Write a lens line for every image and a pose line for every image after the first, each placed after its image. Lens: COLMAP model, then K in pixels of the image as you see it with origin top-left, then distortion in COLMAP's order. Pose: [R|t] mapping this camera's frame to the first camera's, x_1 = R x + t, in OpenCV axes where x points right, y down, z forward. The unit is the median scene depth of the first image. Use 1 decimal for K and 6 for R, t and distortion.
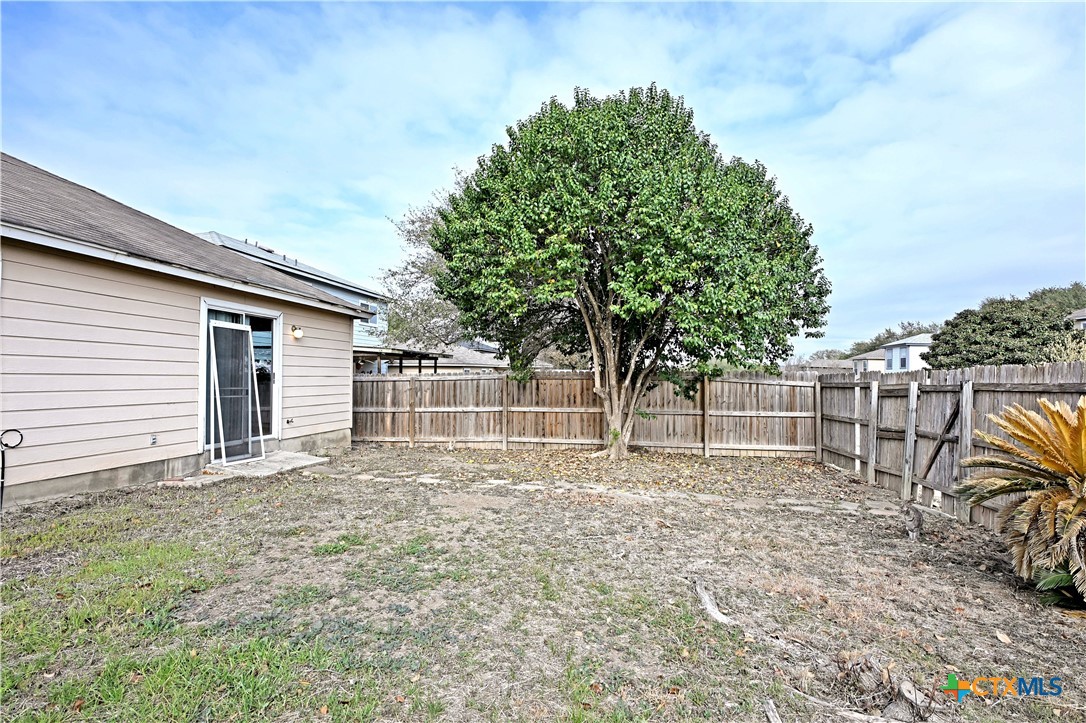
lens RADIAL K [[553.9, 0, 535.8], [0, 553.9, 367.2], [0, 0, 1]] dist [-0.001930, 0.000095]
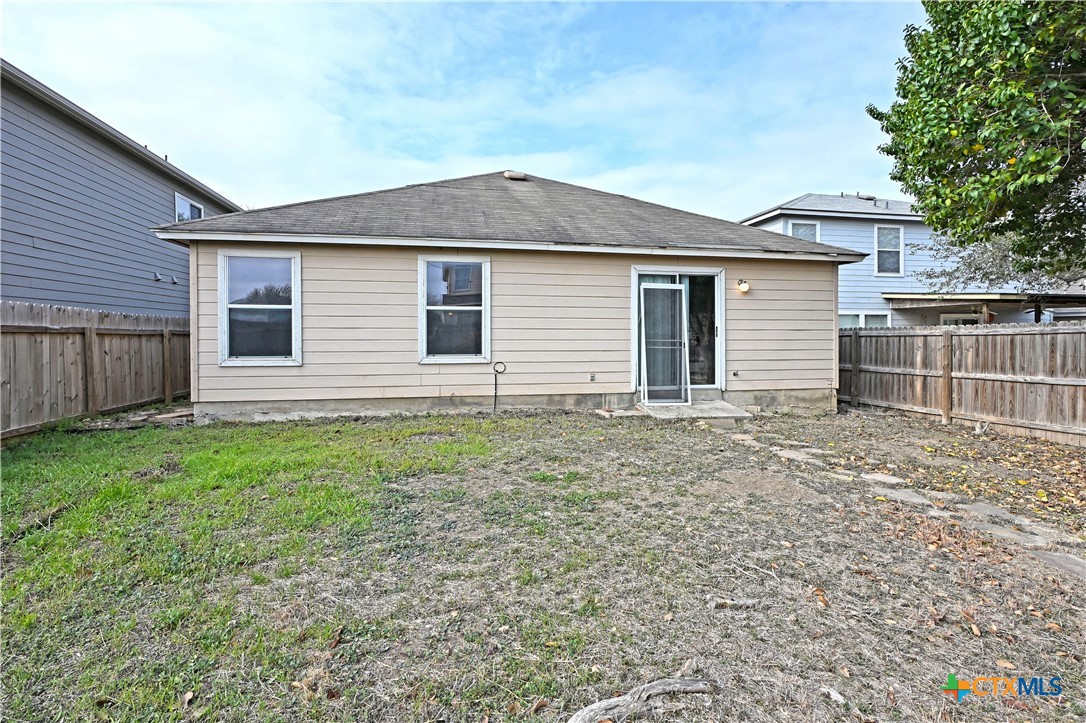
lens RADIAL K [[533.0, 0, 542.7], [0, 533.0, 331.8], [0, 0, 1]] dist [0.000807, -0.000029]
pose [[0.363221, -0.005084, -0.931689, 0.357024], [0.017222, 0.999851, 0.001258, 0.013058], [0.931544, -0.016503, 0.363255, 0.321888]]
